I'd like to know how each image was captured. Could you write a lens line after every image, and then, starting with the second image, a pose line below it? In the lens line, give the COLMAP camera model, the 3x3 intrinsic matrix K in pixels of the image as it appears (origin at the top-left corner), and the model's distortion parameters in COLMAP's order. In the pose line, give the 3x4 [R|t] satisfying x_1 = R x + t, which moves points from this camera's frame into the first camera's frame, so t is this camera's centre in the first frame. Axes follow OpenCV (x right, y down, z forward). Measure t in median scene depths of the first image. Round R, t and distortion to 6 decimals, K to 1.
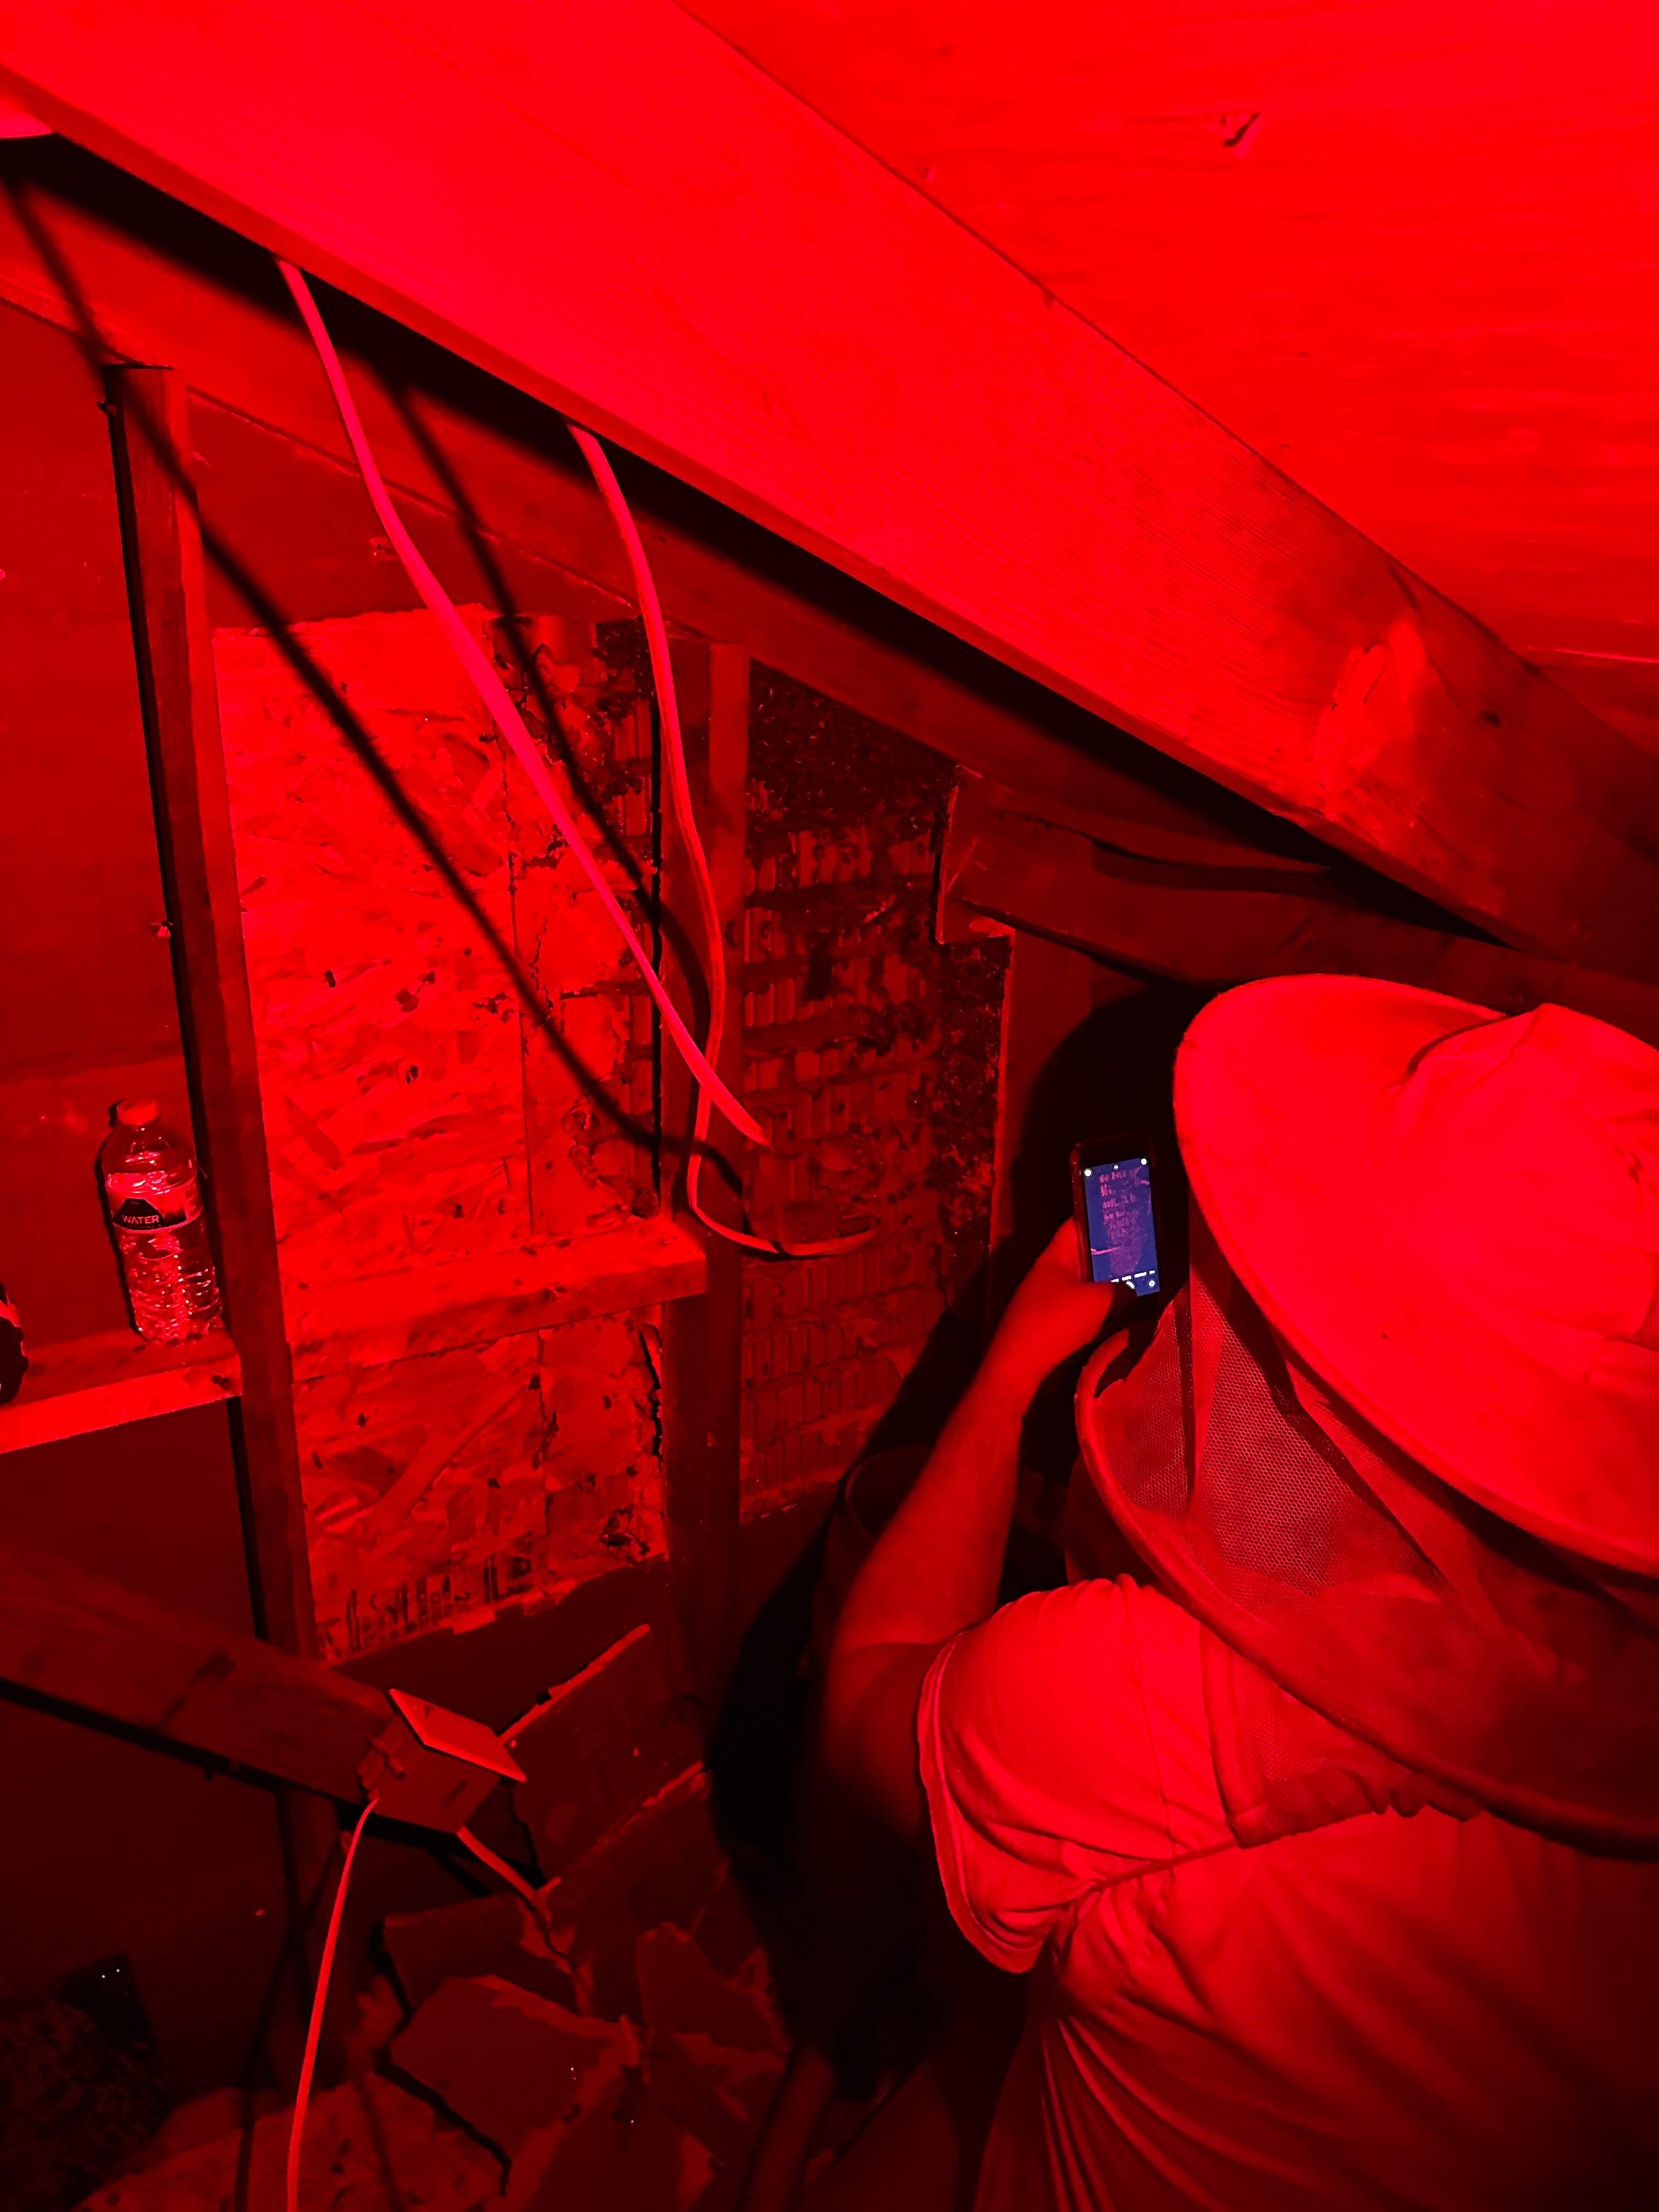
lens RADIAL K [[1529.5, 0, 829.5], [0, 1529.5, 1106.0], [0, 0, 1]] dist [0.136259, -0.264148]
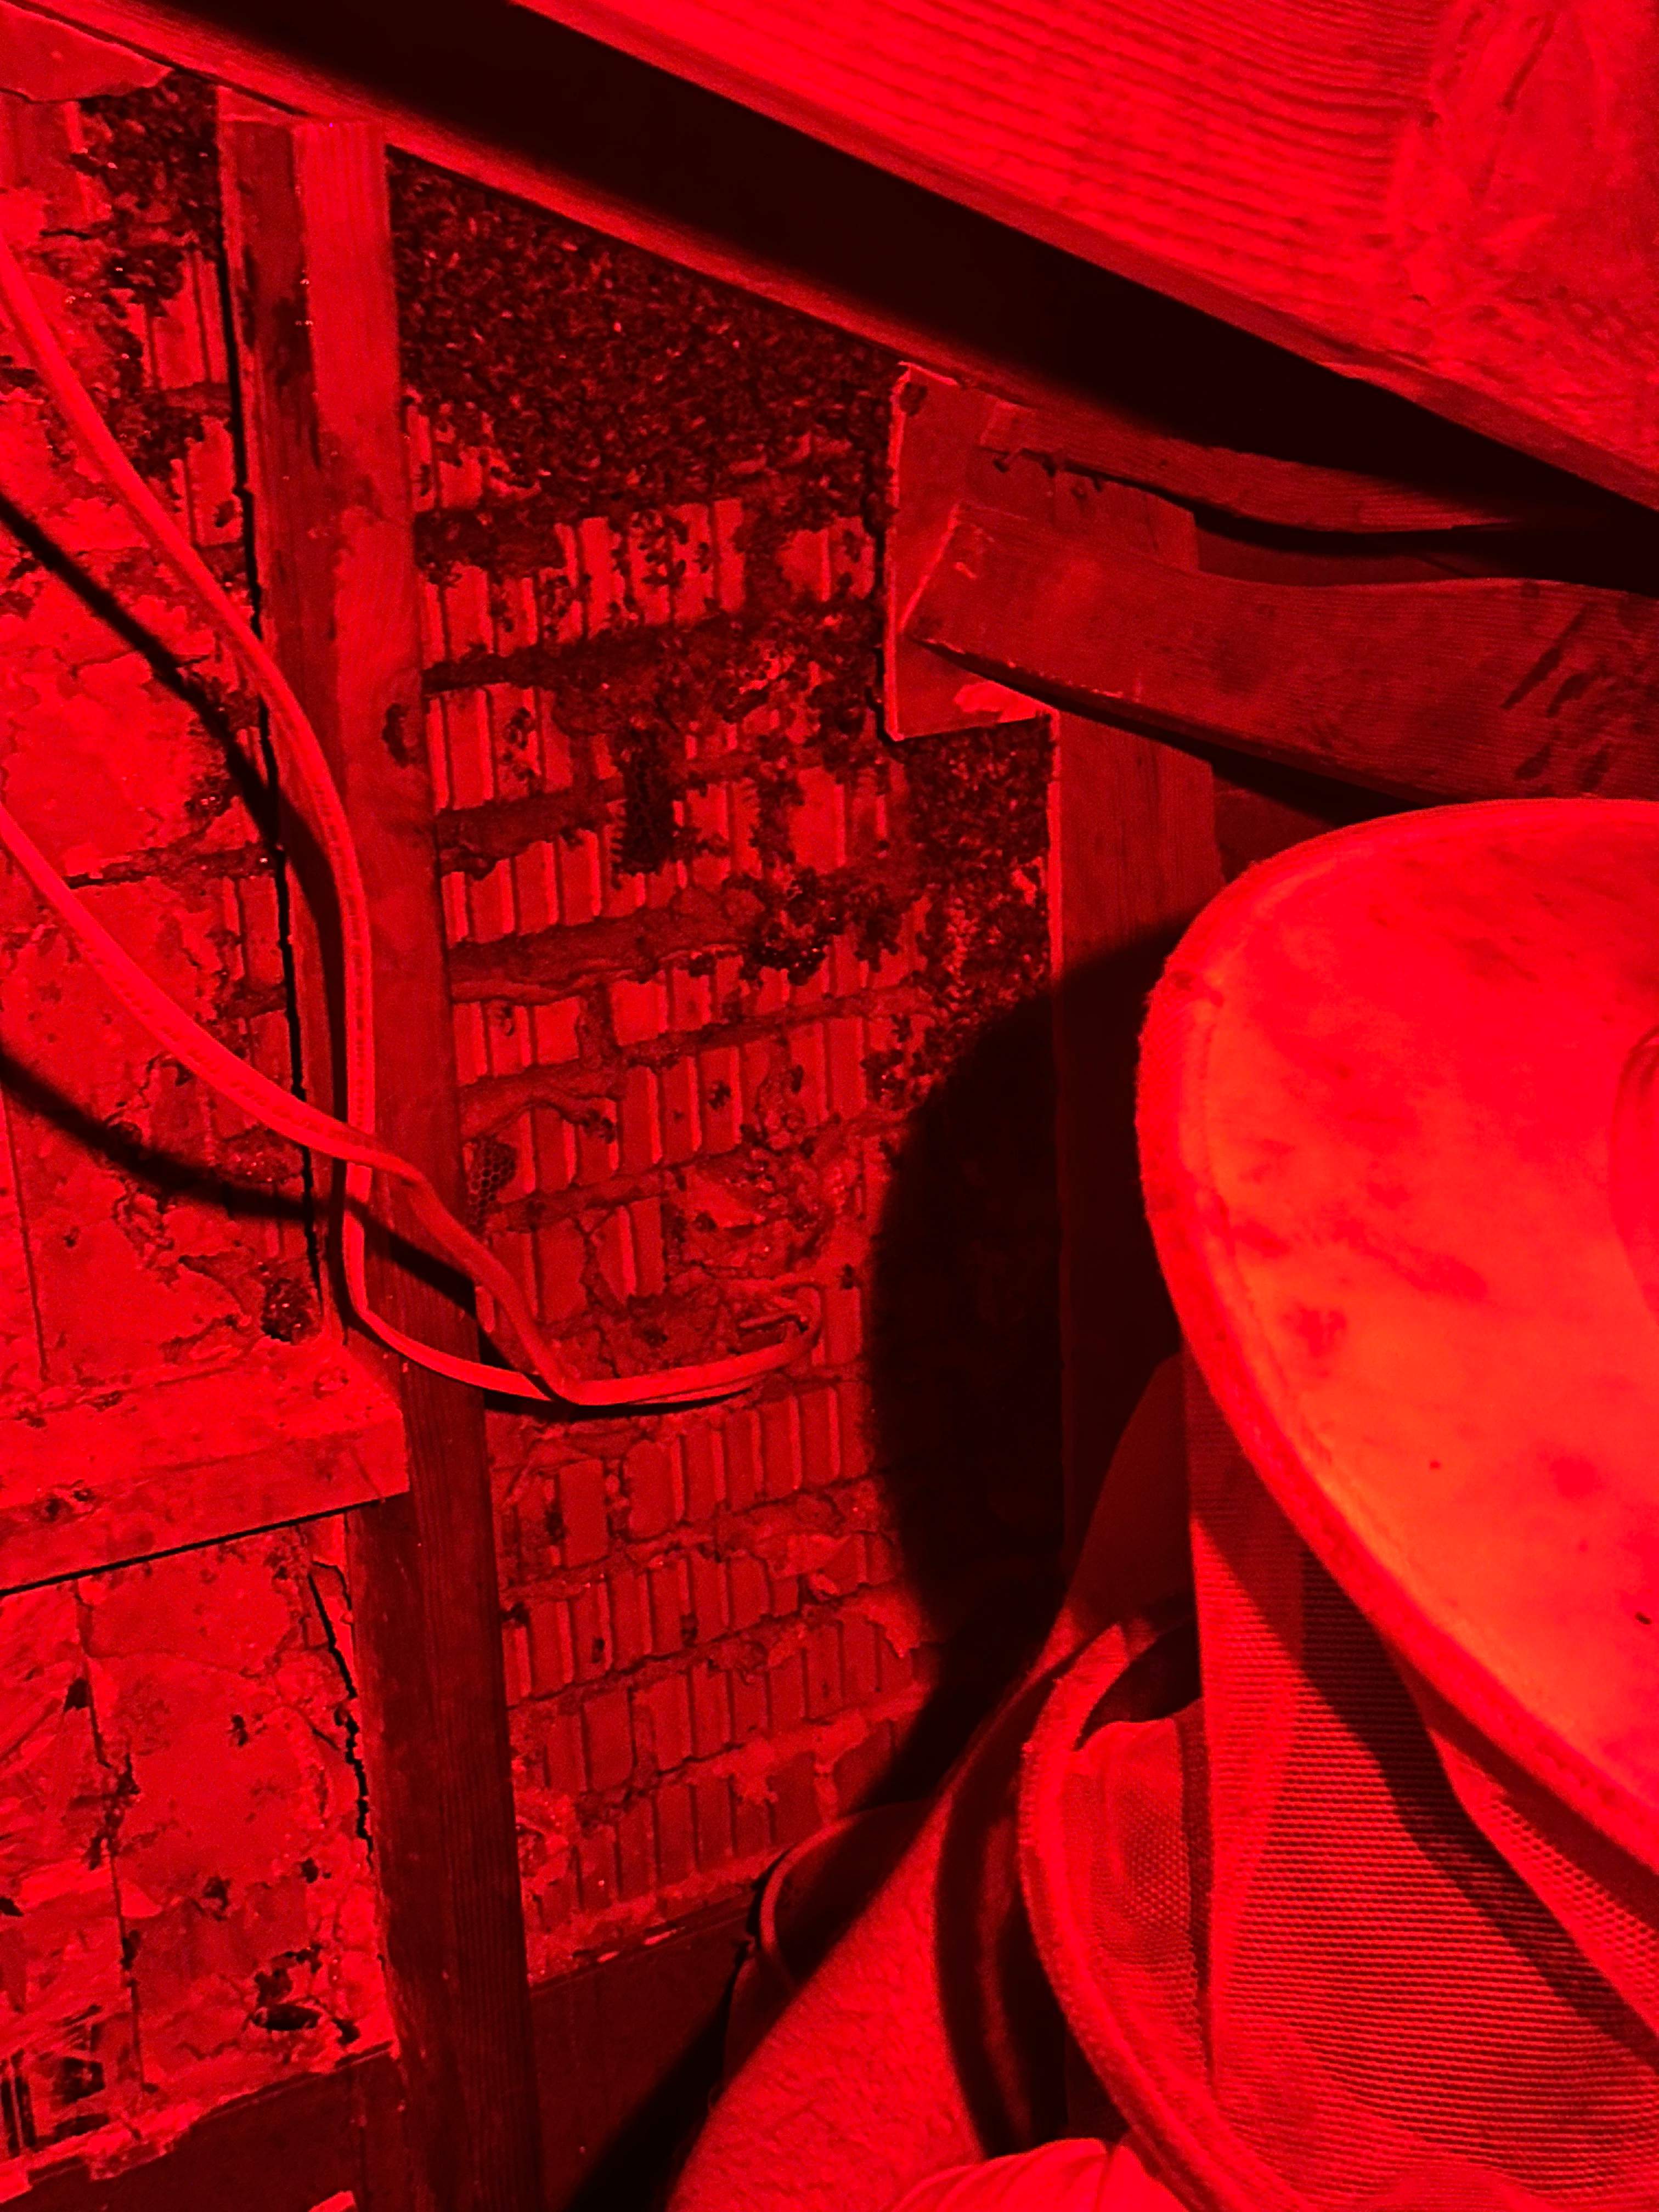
lens RADIAL K [[3050.4, 0, 830.9], [0, 3050.4, 1087.3], [0, 0, 1]] dist [0.121335, -0.204947]
pose [[0.996830, -0.047443, -0.063870, 0.108397], [0.046472, 0.998781, -0.016613, 0.016961], [0.064580, 0.013592, 0.997820, 0.052993]]
